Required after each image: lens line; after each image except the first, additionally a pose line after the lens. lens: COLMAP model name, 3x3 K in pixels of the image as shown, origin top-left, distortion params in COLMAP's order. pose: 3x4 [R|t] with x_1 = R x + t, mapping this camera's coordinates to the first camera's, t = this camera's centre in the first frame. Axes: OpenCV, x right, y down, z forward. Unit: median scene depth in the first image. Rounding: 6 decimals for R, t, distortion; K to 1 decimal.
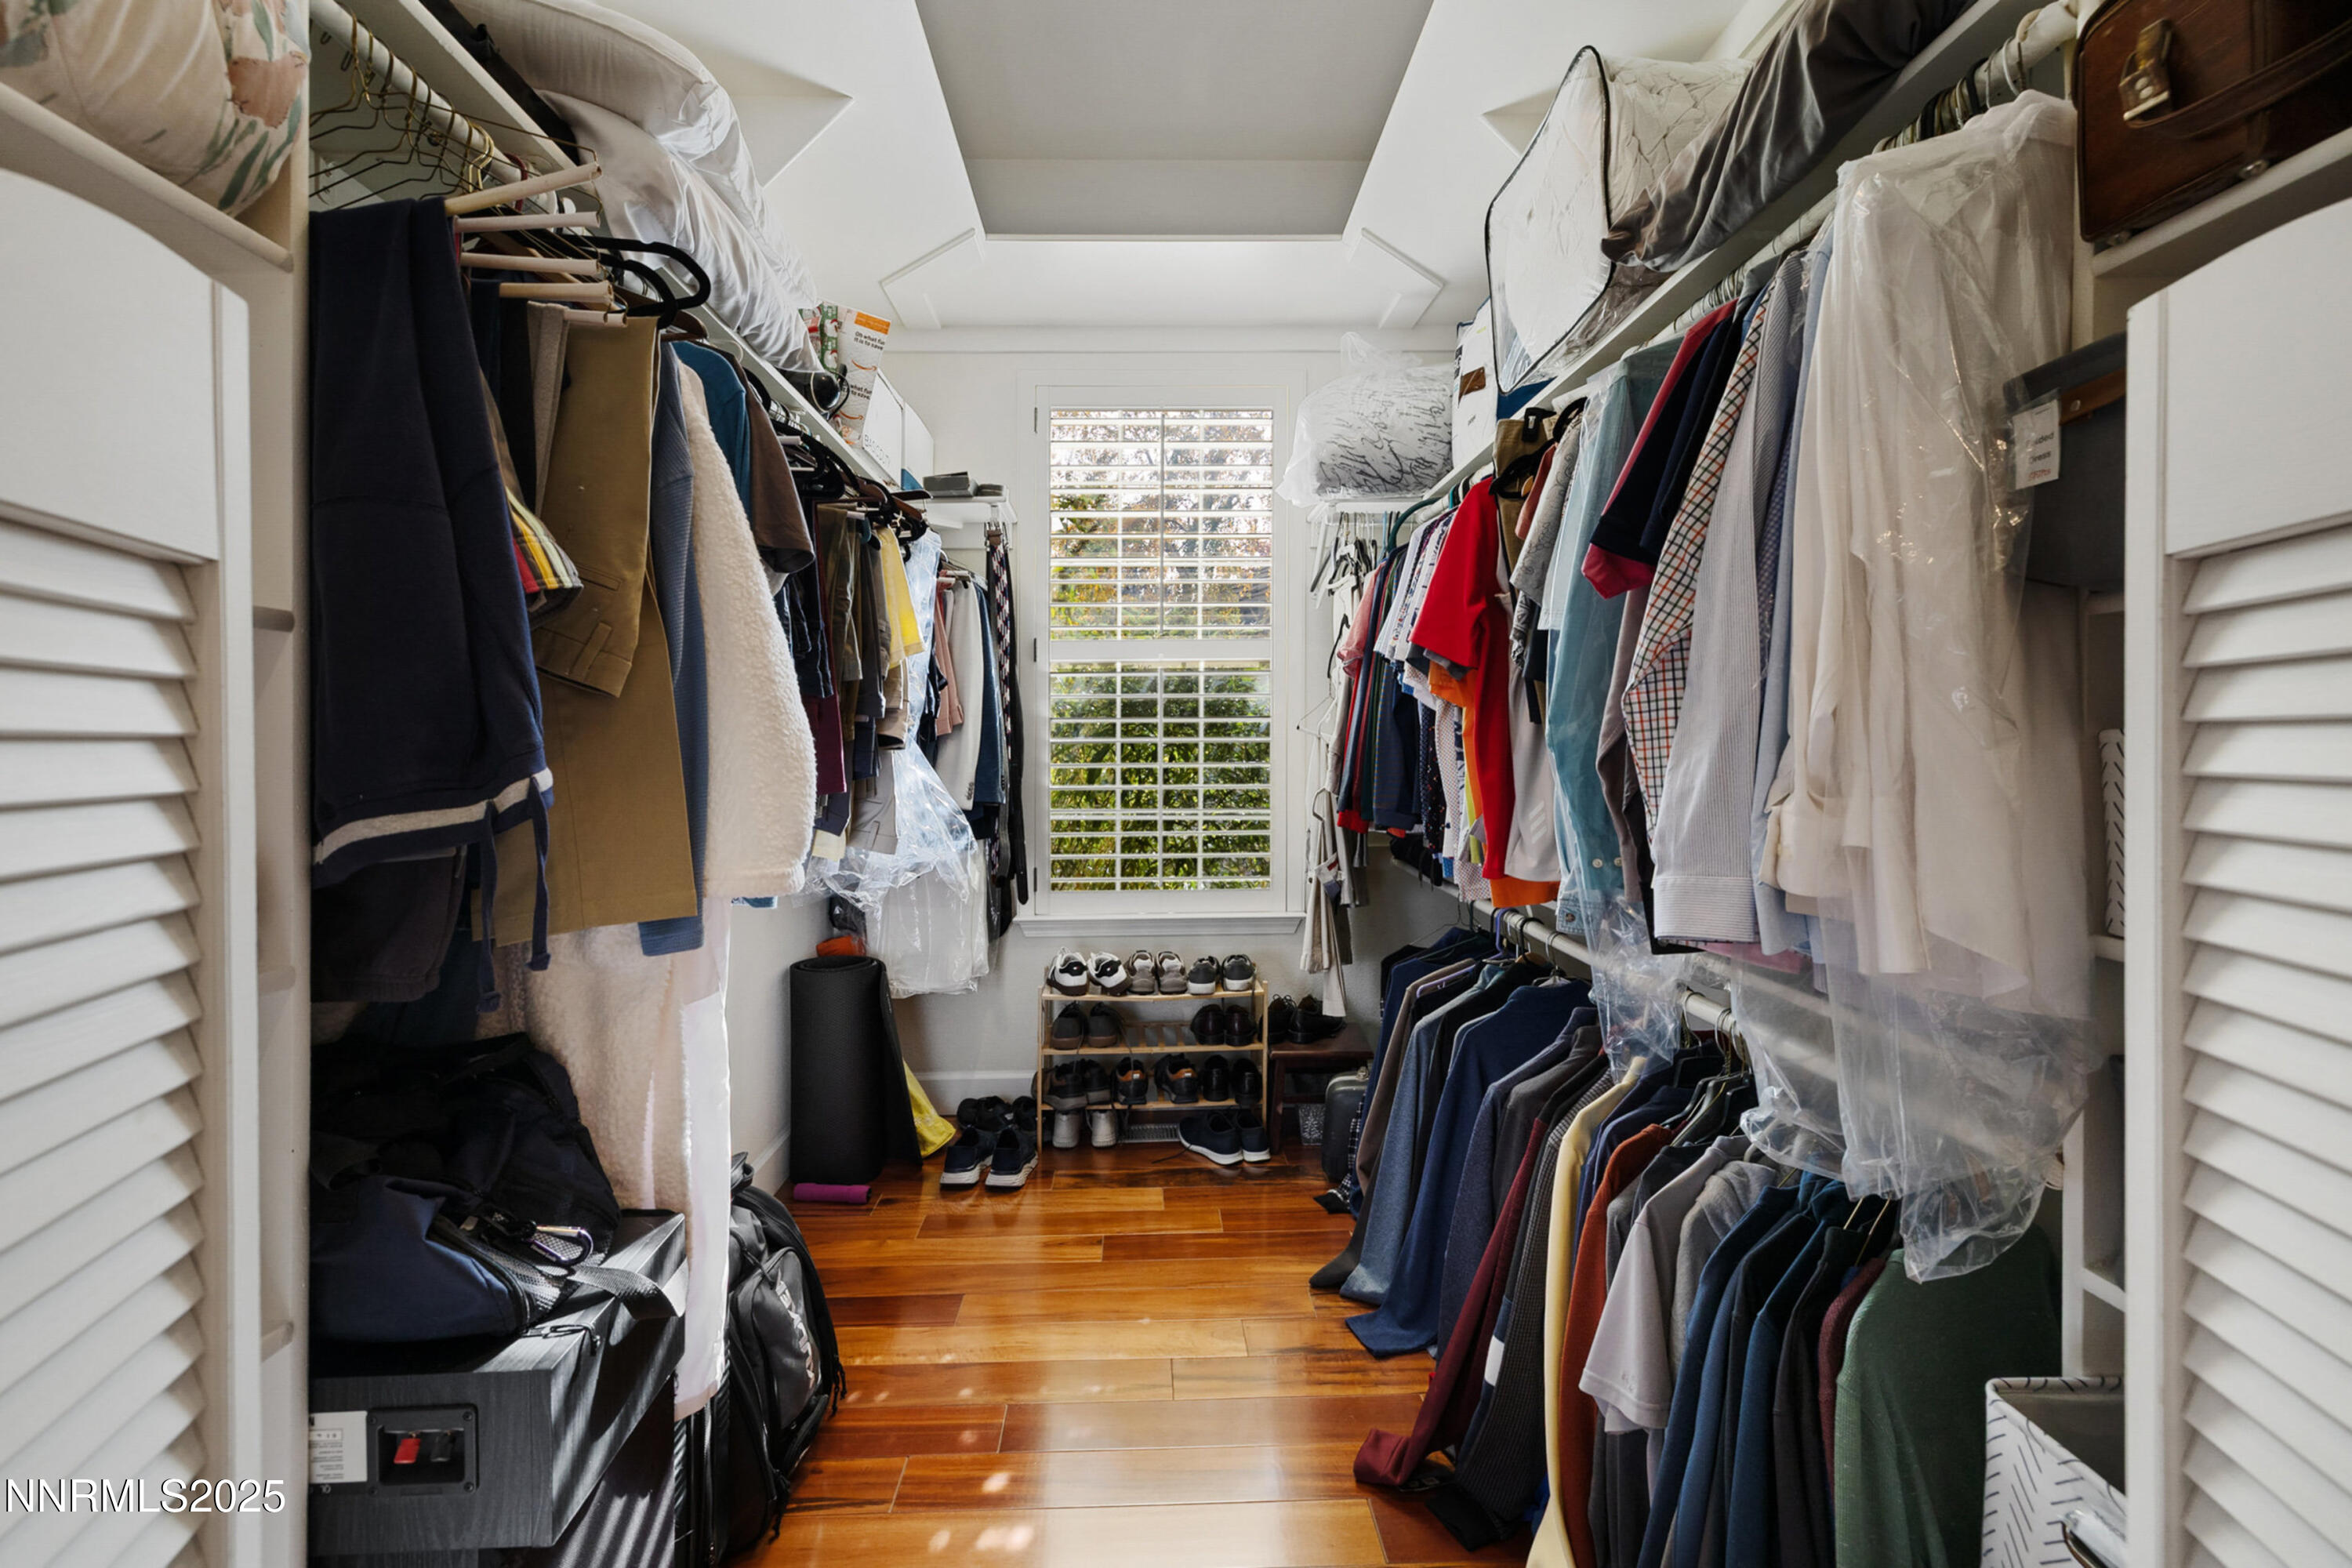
lens RADIAL K [[1014.7, 0, 1163.2], [0, 1014.7, 777.4], [0, 0, 1]] dist [0.003186, 0.000067]
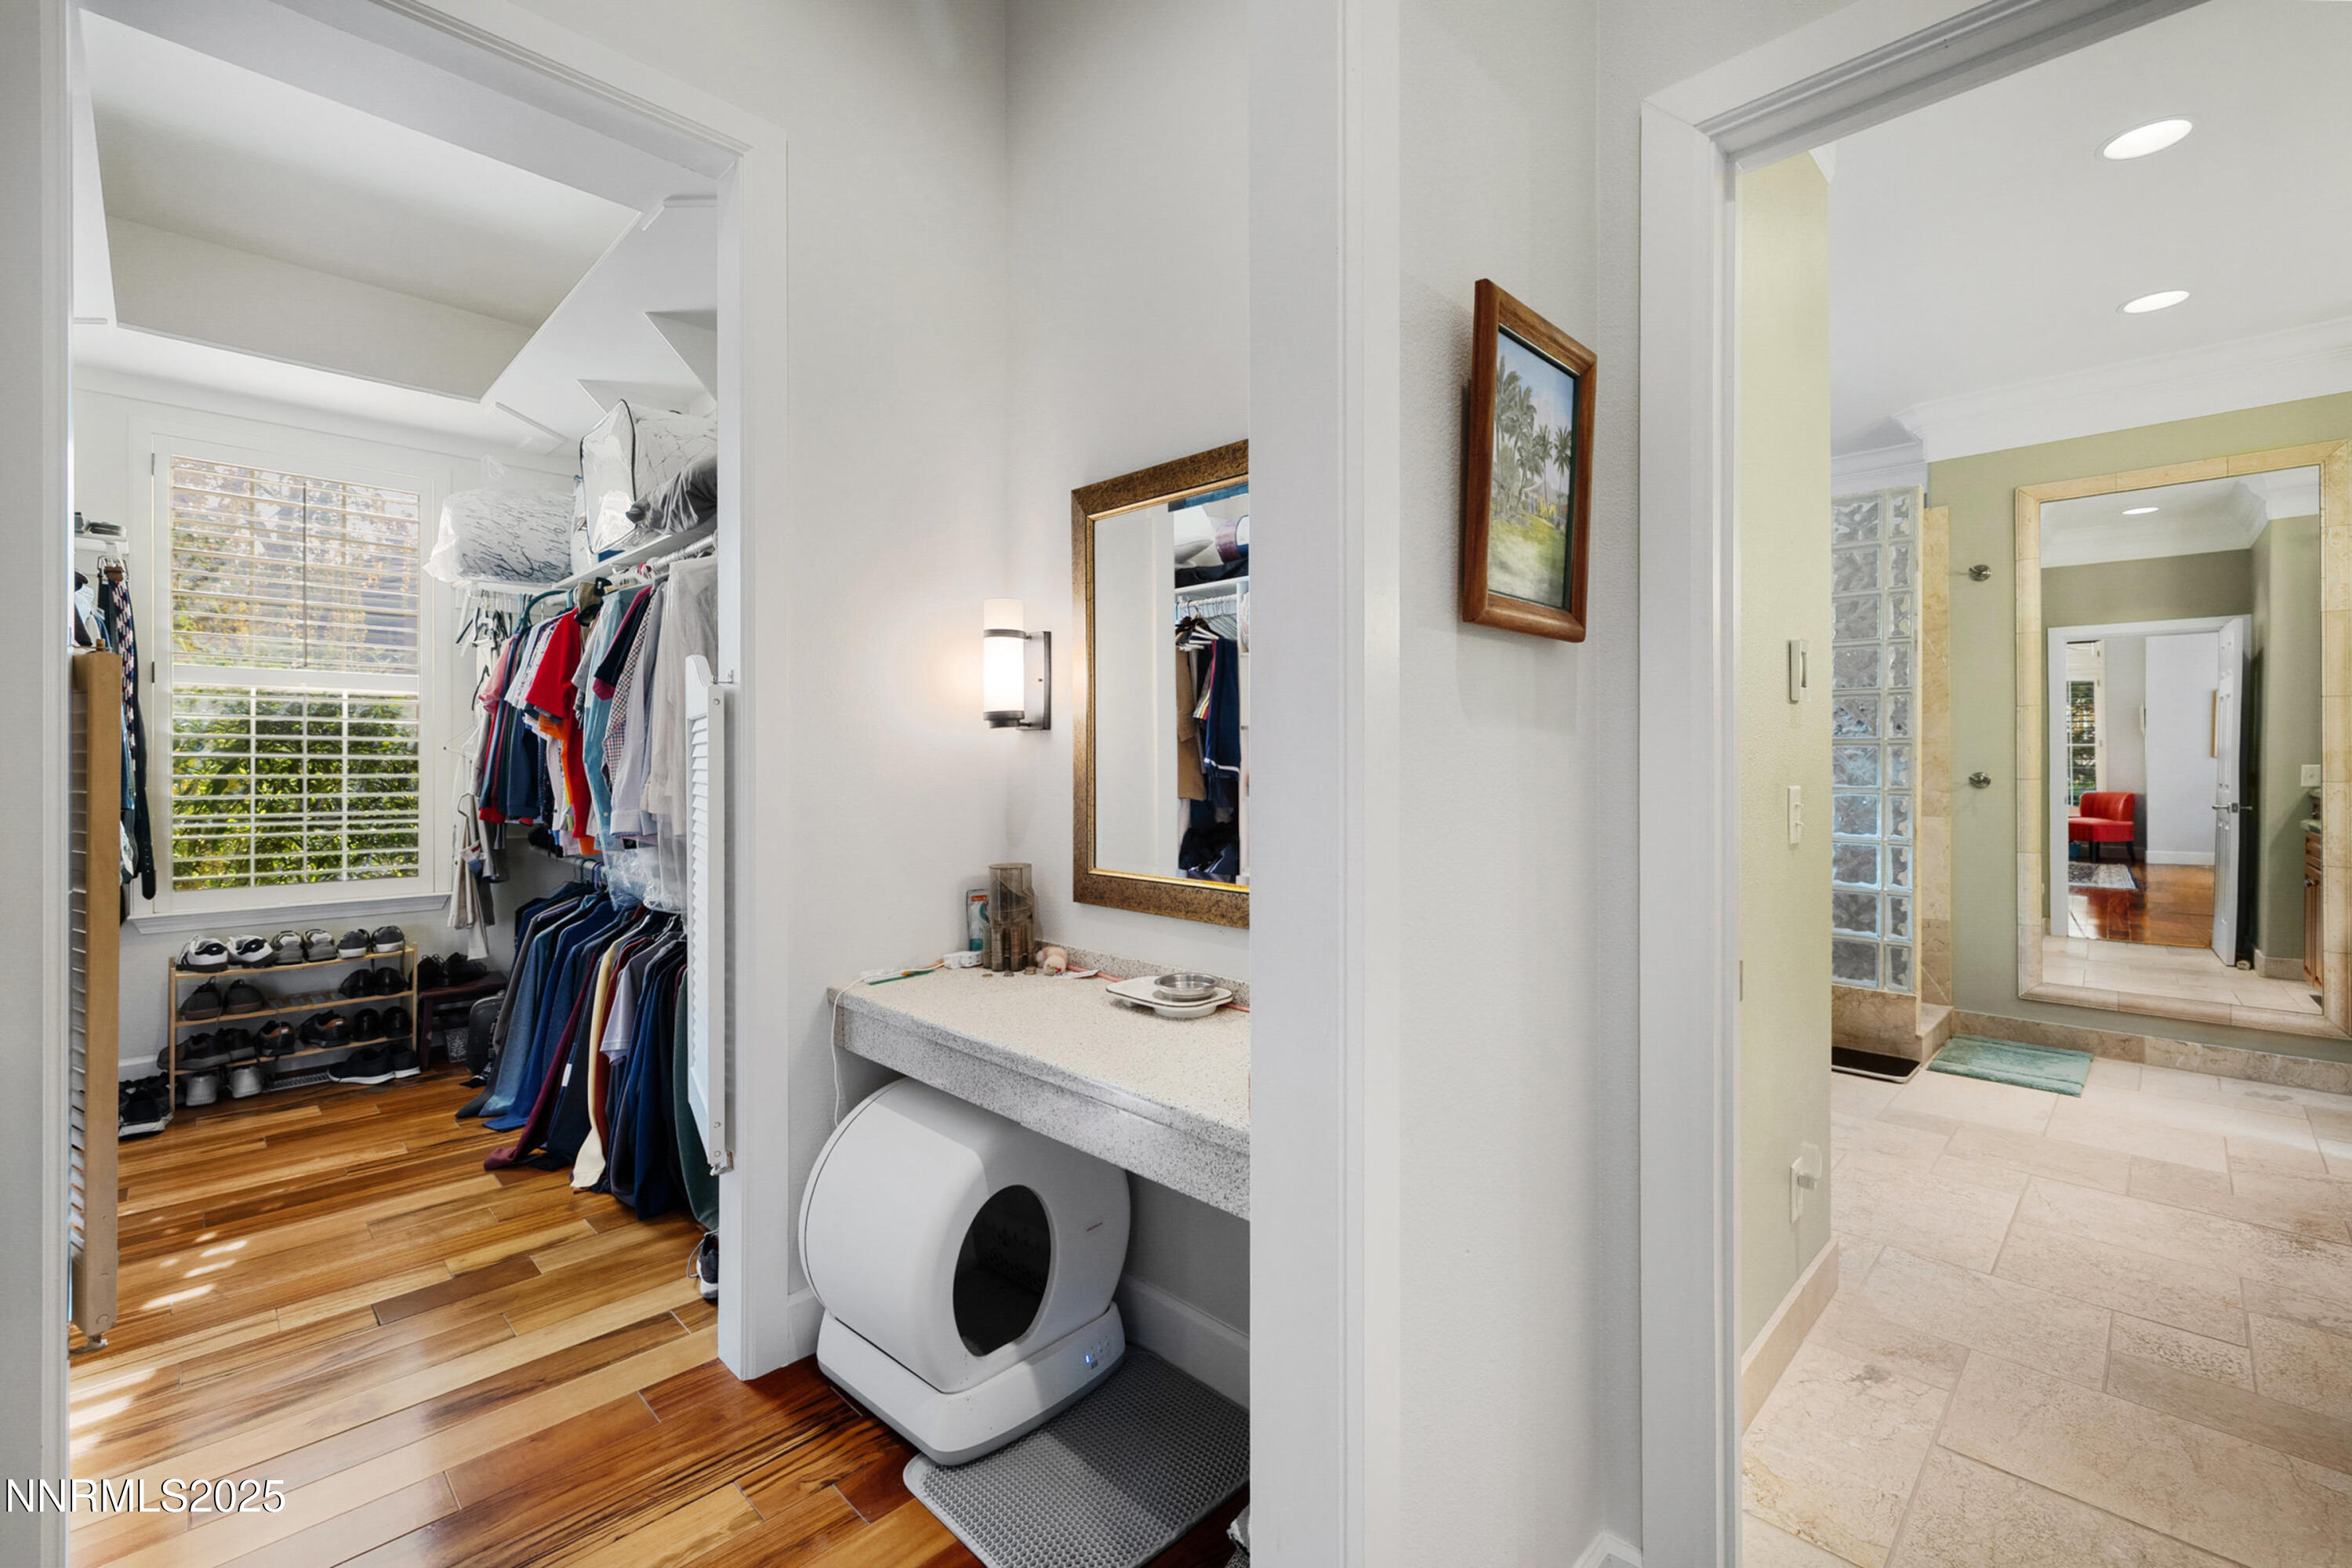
lens RADIAL K [[1014.7, 0, 1163.2], [0, 1014.7, 777.4], [0, 0, 1]] dist [0.003186, 0.000067]
pose [[0.733545, -0.001603, 0.679639, -0.081395], [0.013706, 0.999829, -0.012435, 0.019173], [-0.679502, 0.018437, 0.733442, -0.615495]]
